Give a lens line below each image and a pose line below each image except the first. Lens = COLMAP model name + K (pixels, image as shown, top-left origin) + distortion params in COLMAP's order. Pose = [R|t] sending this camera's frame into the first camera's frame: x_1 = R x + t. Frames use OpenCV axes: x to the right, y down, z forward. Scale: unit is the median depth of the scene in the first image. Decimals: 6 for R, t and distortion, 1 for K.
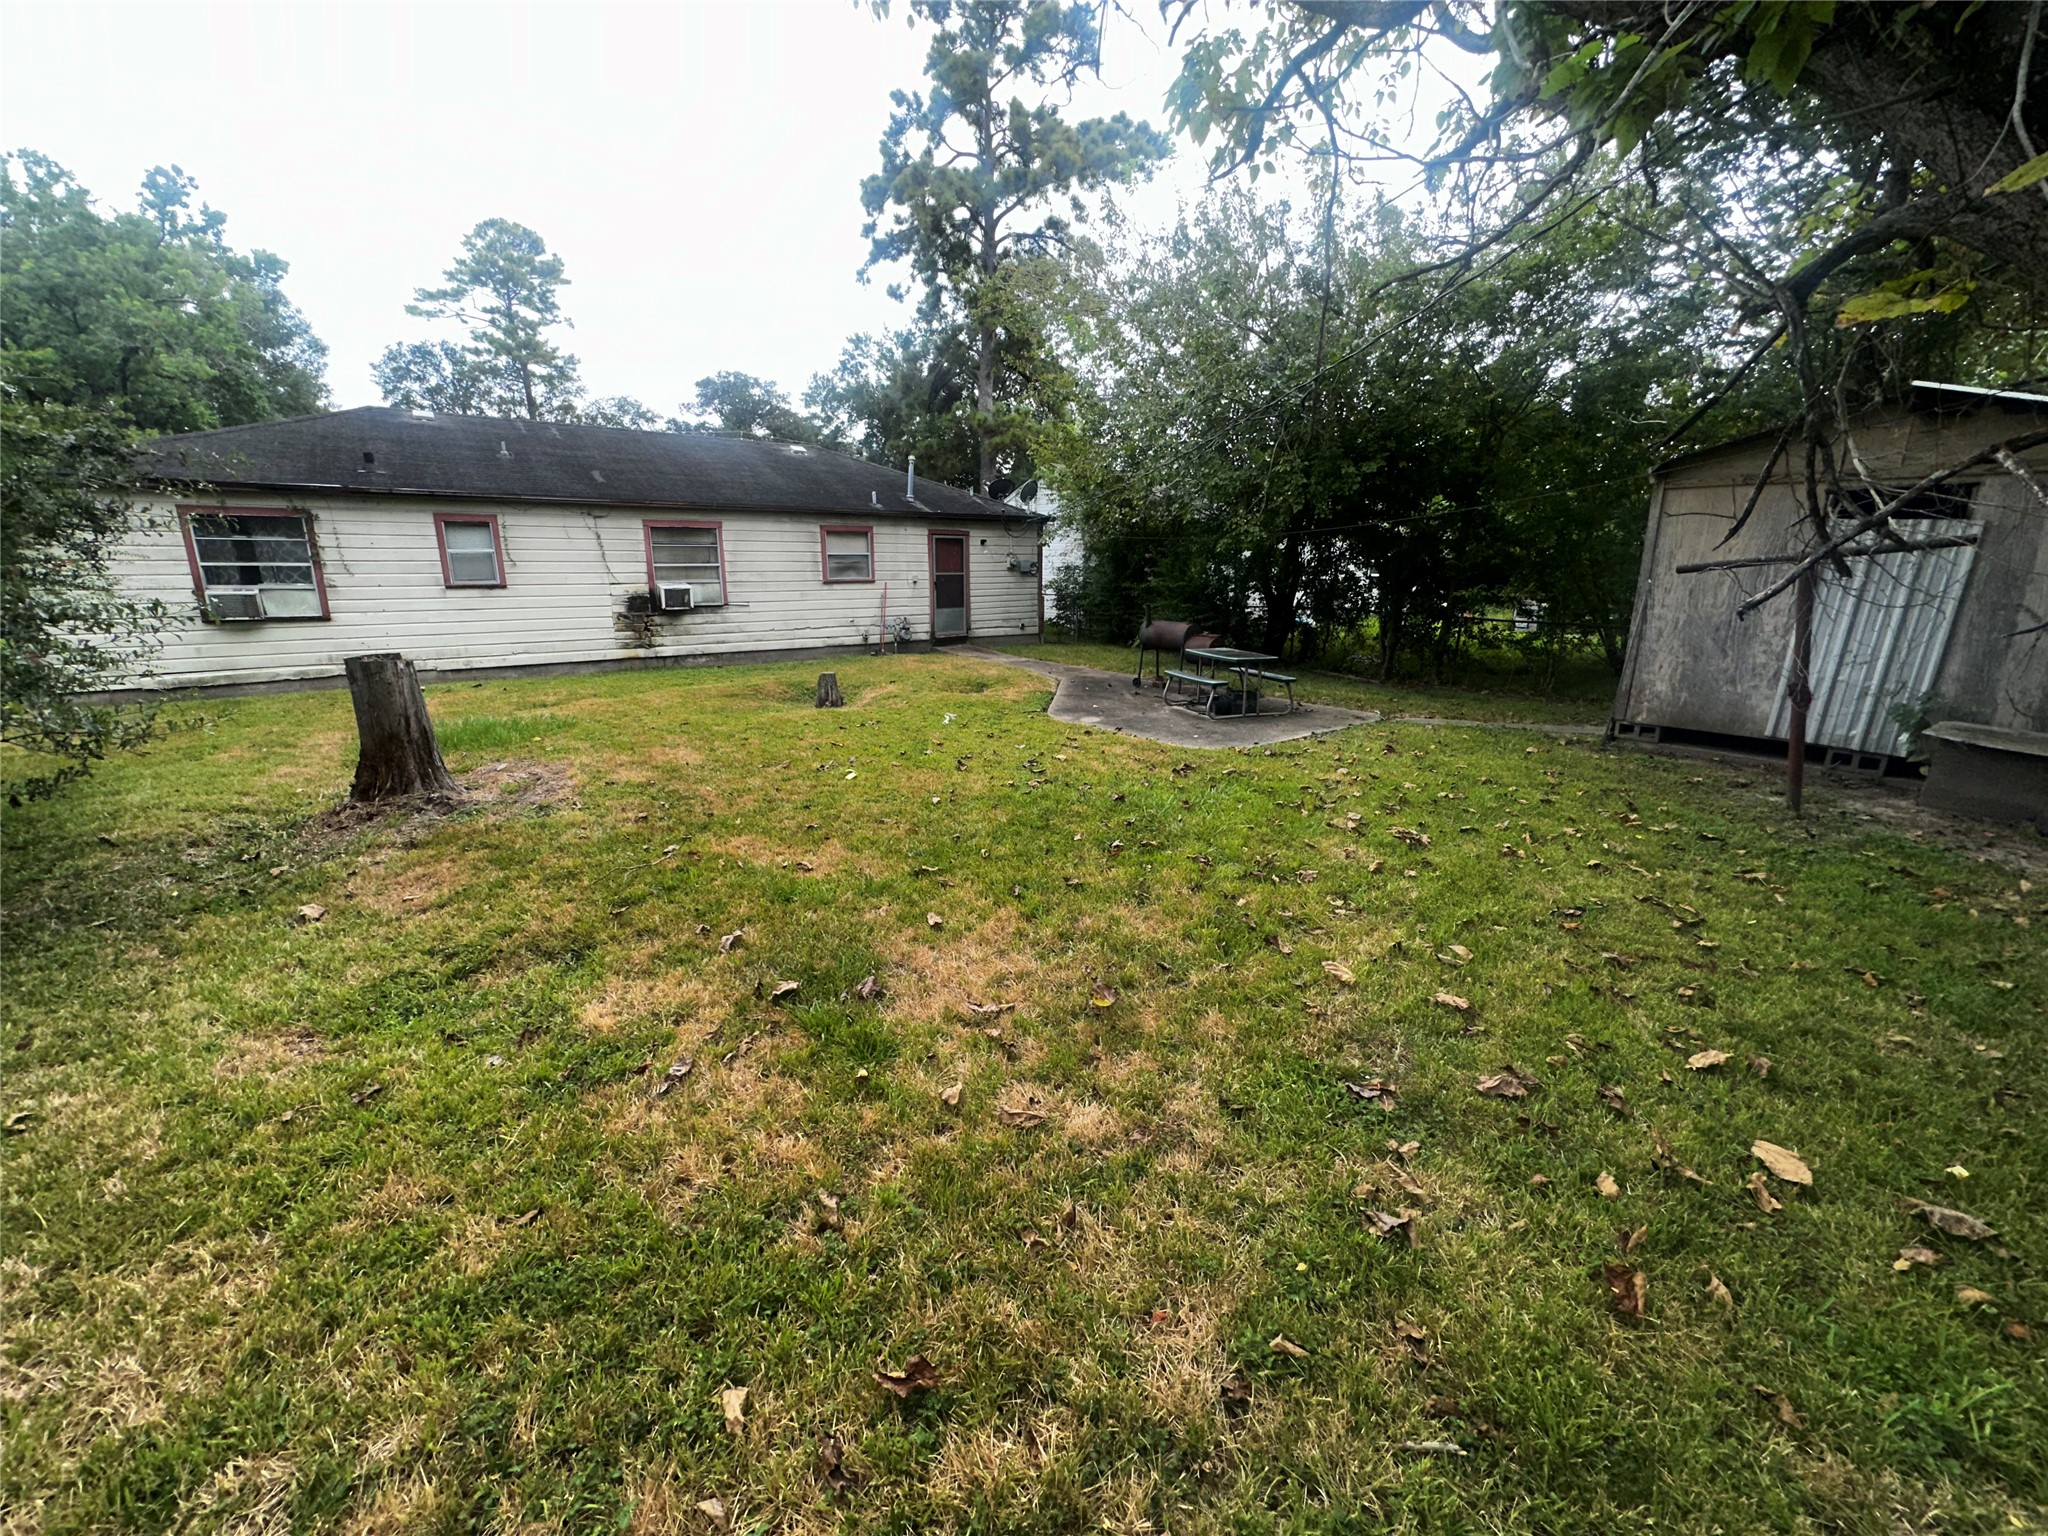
lens RADIAL K [[814.2, 0, 1024.0], [0, 814.2, 768.0], [0, 0, 1]] dist [0.000361, 0.000001]
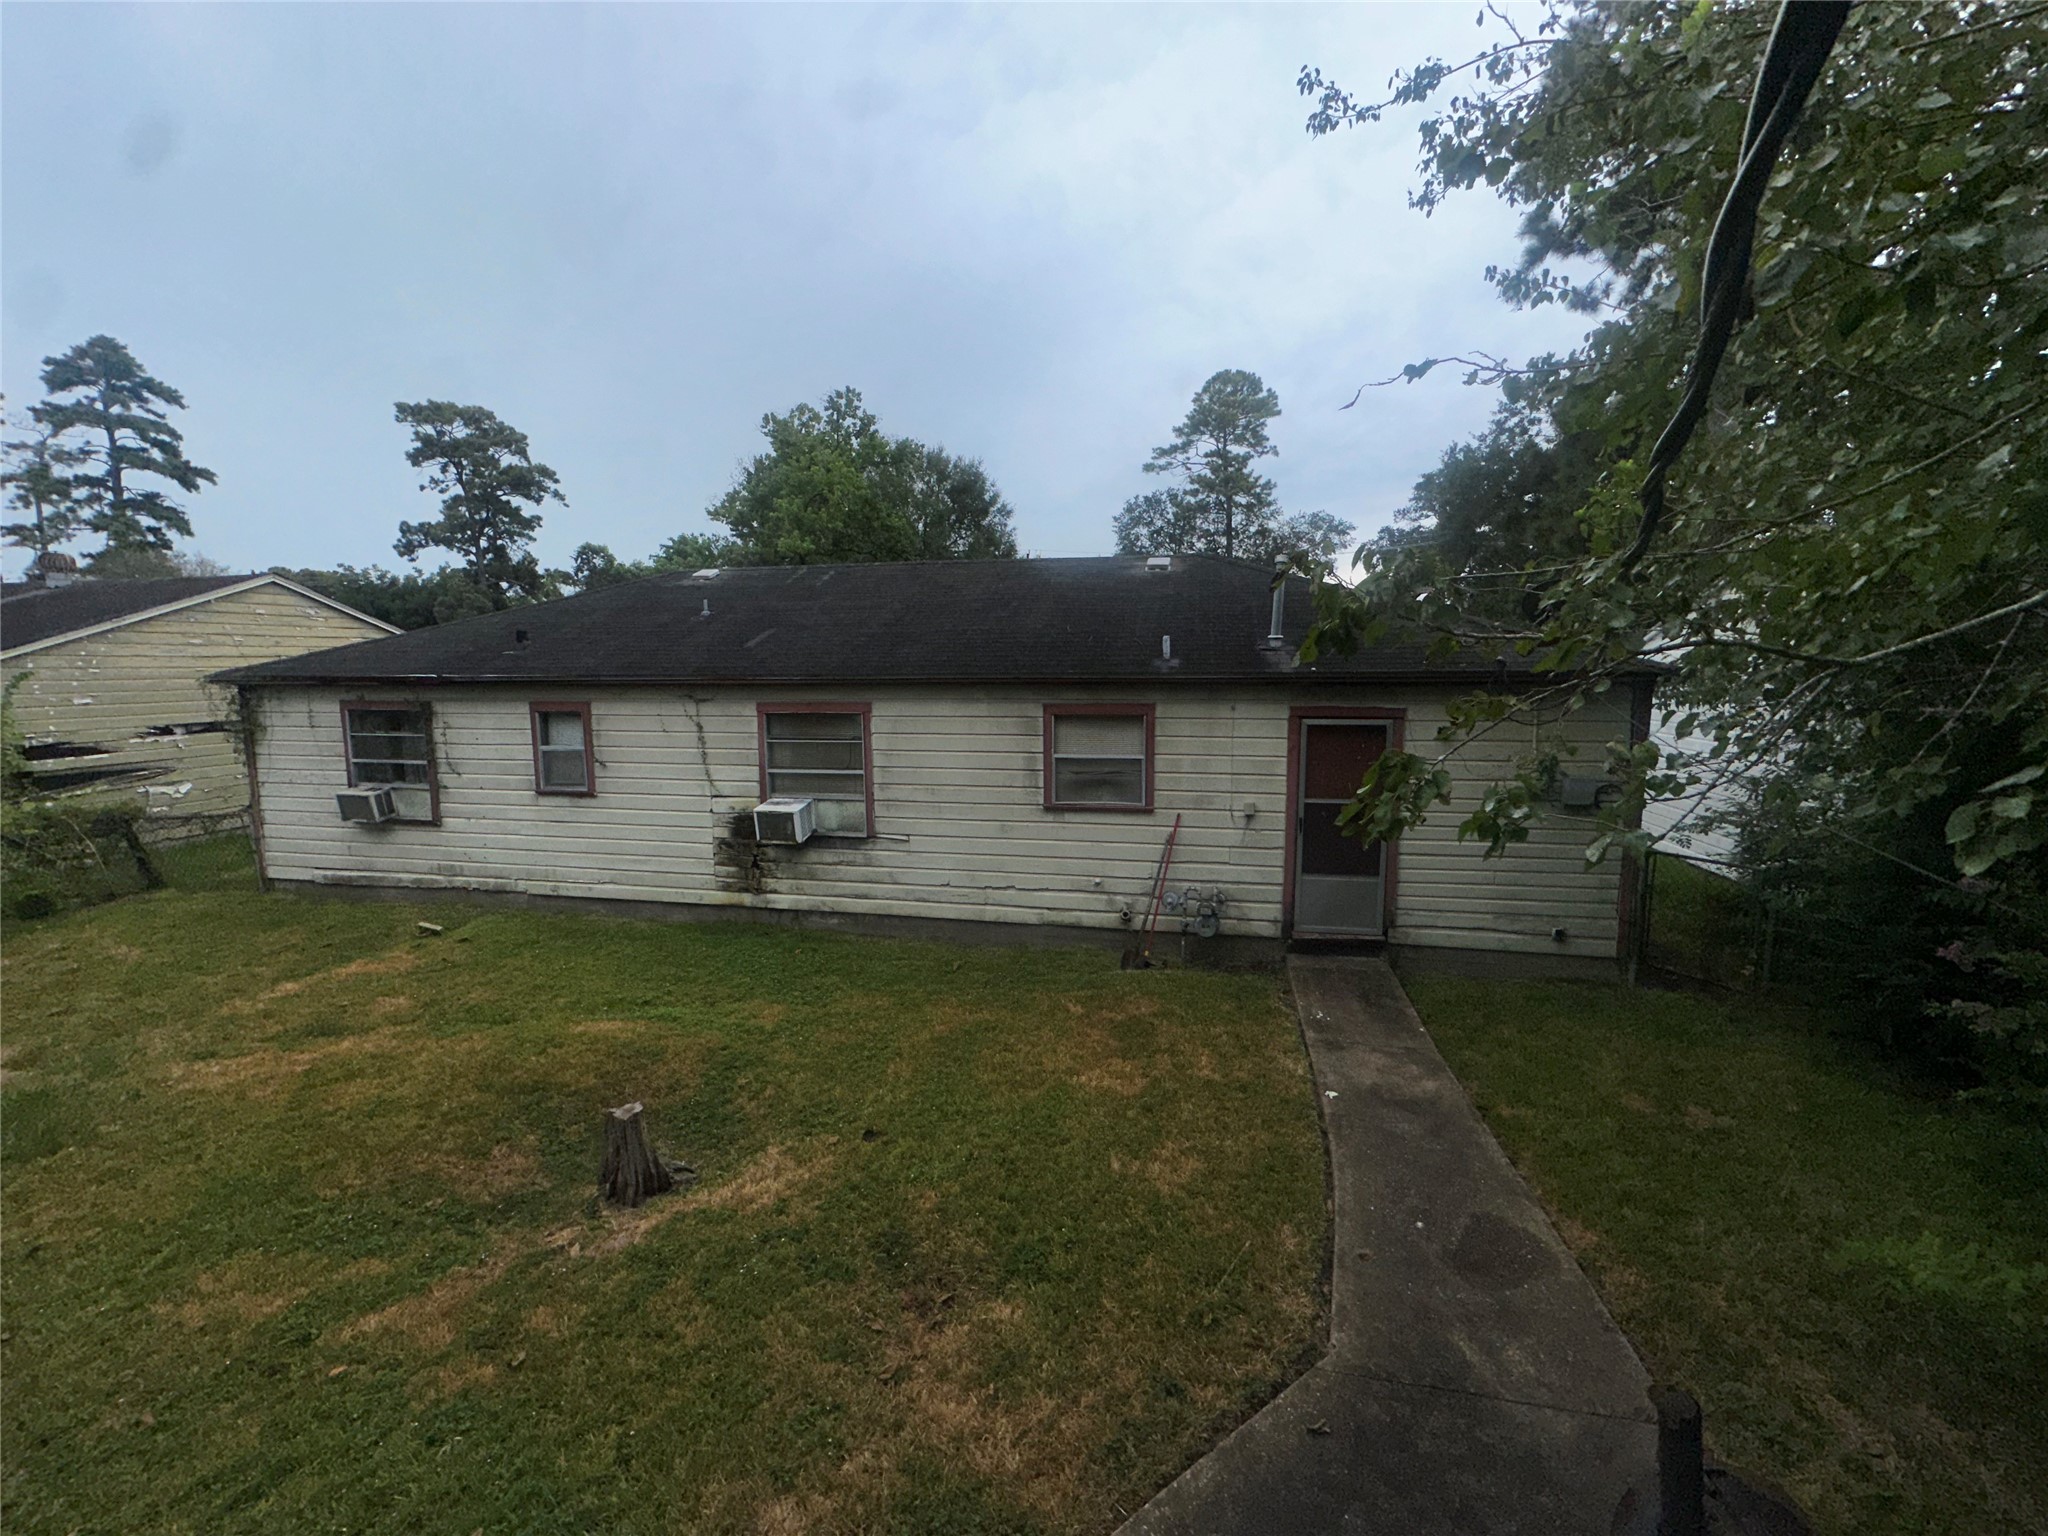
lens RADIAL K [[814.2, 0, 1024.0], [0, 814.2, 768.0], [0, 0, 1]] dist [0.000361, 0.000001]
pose [[0.661550, 0.087460, -0.744784, 0.126667], [-0.177325, 0.983254, -0.042044, -0.211988], [0.728634, 0.159883, 0.665980, 0.586436]]
